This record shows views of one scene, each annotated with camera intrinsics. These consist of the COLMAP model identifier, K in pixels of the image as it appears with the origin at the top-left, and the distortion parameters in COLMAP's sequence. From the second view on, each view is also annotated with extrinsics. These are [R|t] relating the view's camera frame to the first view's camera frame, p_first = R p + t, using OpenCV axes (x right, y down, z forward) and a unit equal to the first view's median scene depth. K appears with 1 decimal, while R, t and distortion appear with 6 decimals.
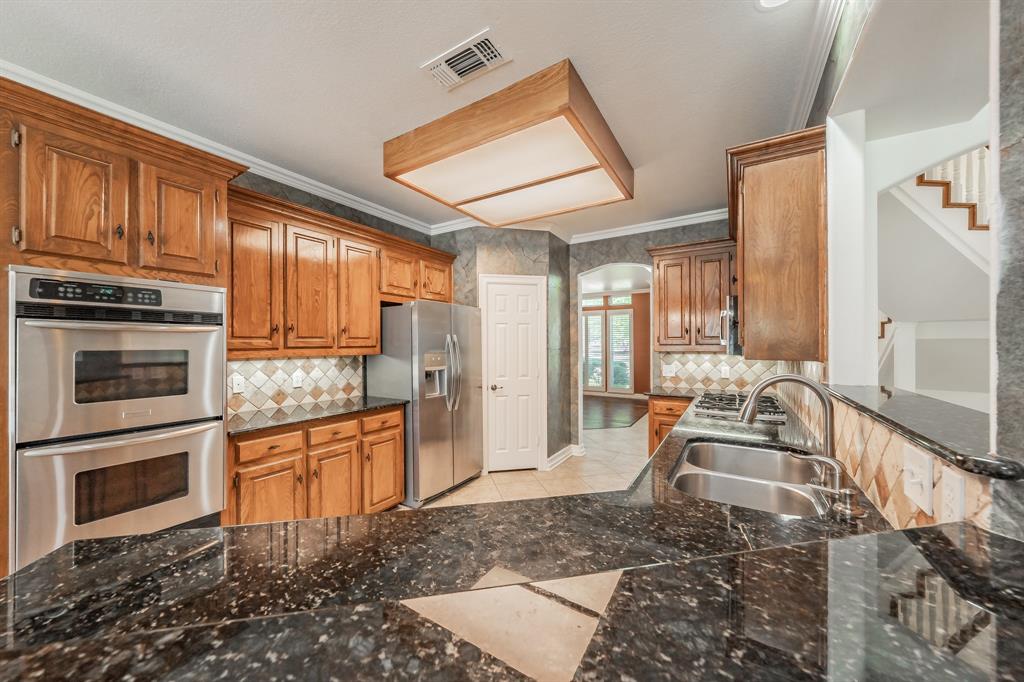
lens RADIAL K [[356.8, 0, 505.2], [0, 356.8, 342.2], [0, 0, 1]] dist [-0.003520, -0.000124]
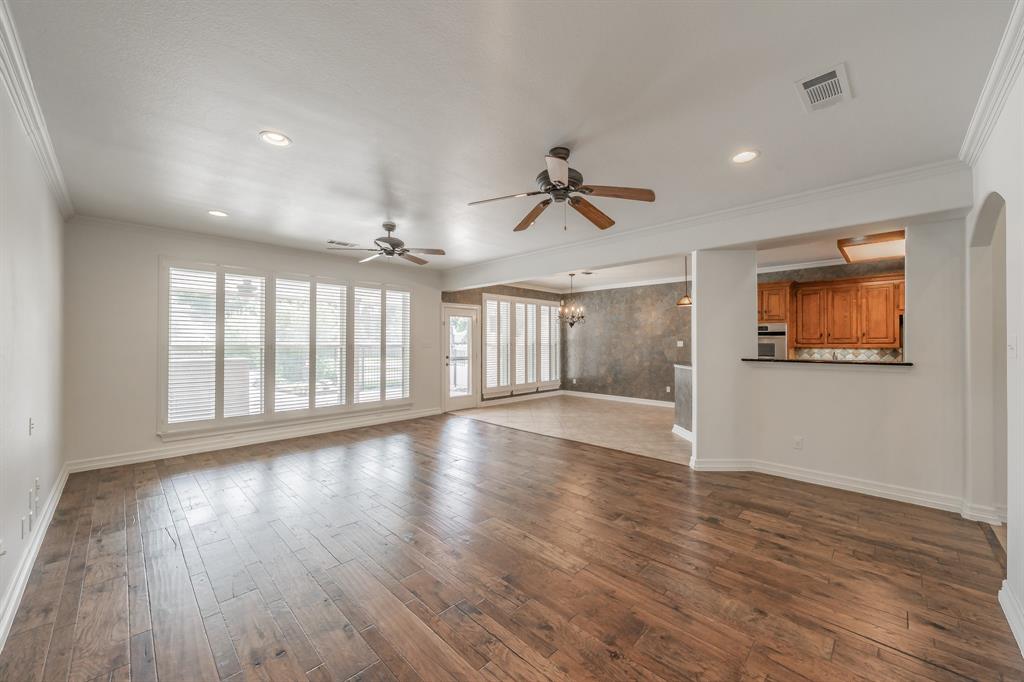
lens RADIAL K [[381.7, 0, 501.6], [0, 381.7, 340.5], [0, 0, 1]] dist [-0.003250, -0.000147]
pose [[-0.218963, -0.002225, -0.975731, 1.675770], [0.006086, 0.999975, -0.003646, -0.004208], [0.975714, -0.006737, -0.218944, -0.379476]]
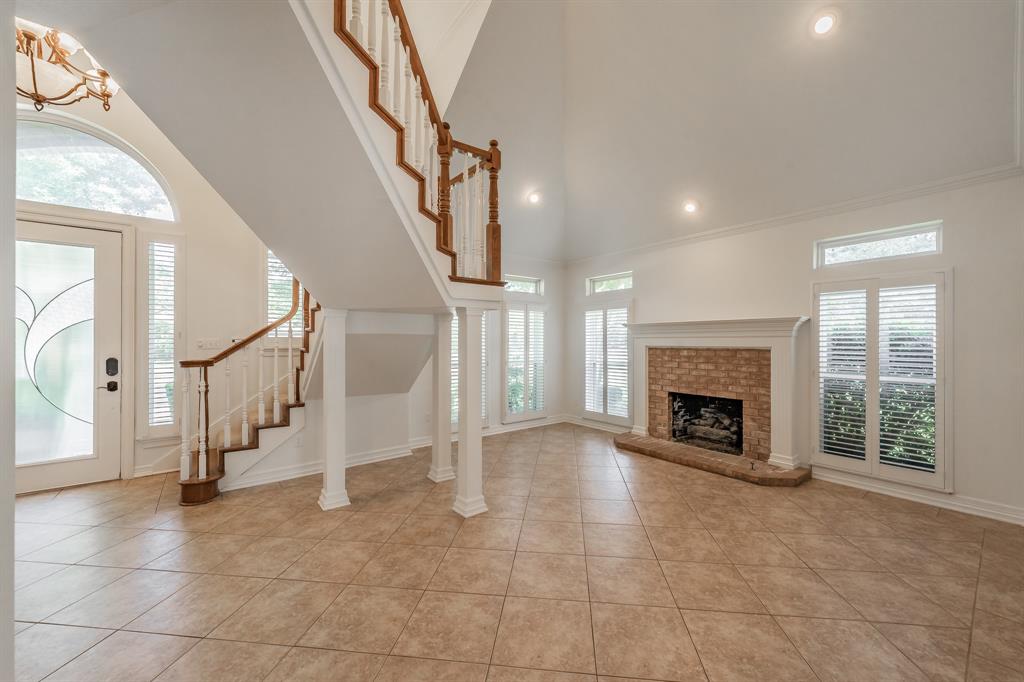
lens RADIAL K [[381.7, 0, 512.7], [0, 381.7, 337.7], [0, 0, 1]] dist [-0.003250, -0.000147]
pose [[0.337906, 0.009882, 0.941128, 0.697494], [-0.004047, 0.999951, -0.009047, 0.004885], [-0.941171, -0.000751, 0.337930, 0.541152]]
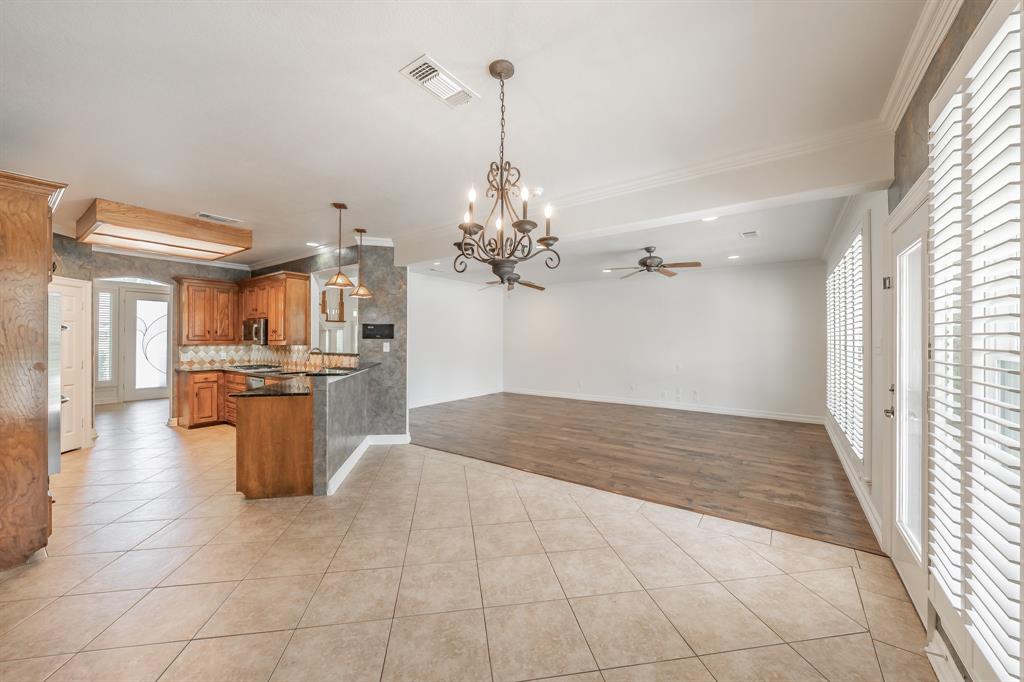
lens RADIAL K [[381.7, 0, 511.5], [0, 381.7, 338.7], [0, 0, 1]] dist [-0.003250, -0.000147]
pose [[0.047783, 0.005931, 0.998840, -1.254521], [-0.006982, 0.999960, -0.005604, 0.001017], [-0.998833, -0.006706, 0.047822, -0.521331]]
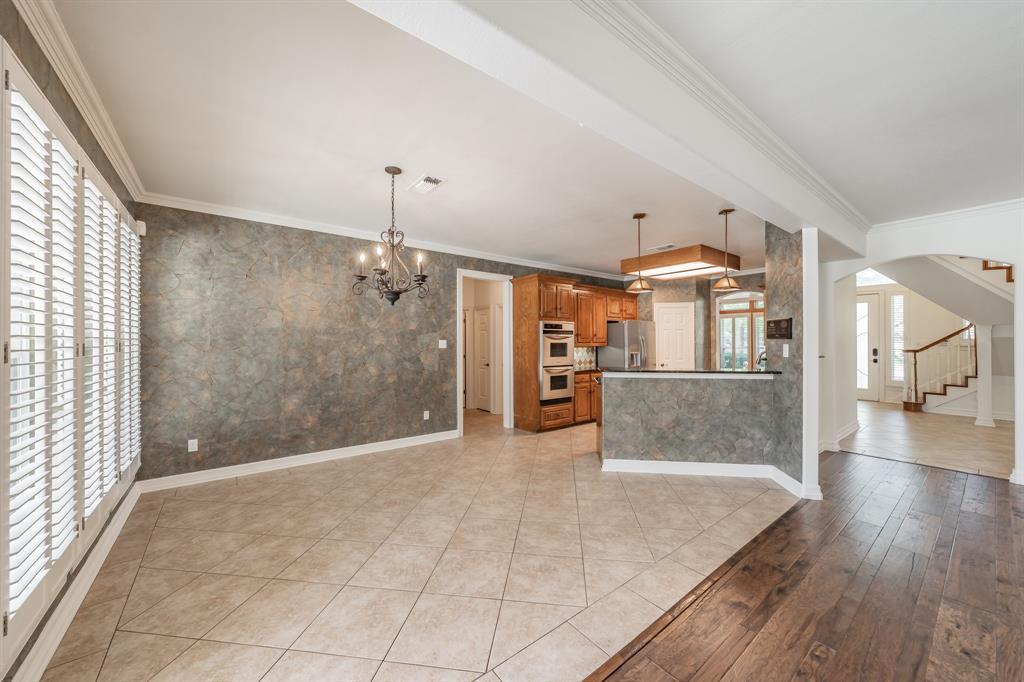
lens RADIAL K [[381.7, 0, 517.0], [0, 381.7, 340.5], [0, 0, 1]] dist [-0.003250, -0.000147]
pose [[0.943444, -0.000947, -0.331531, -0.099418], [0.001744, 0.999996, 0.002108, -0.003612], [0.331528, -0.002567, 0.943442, -1.240219]]
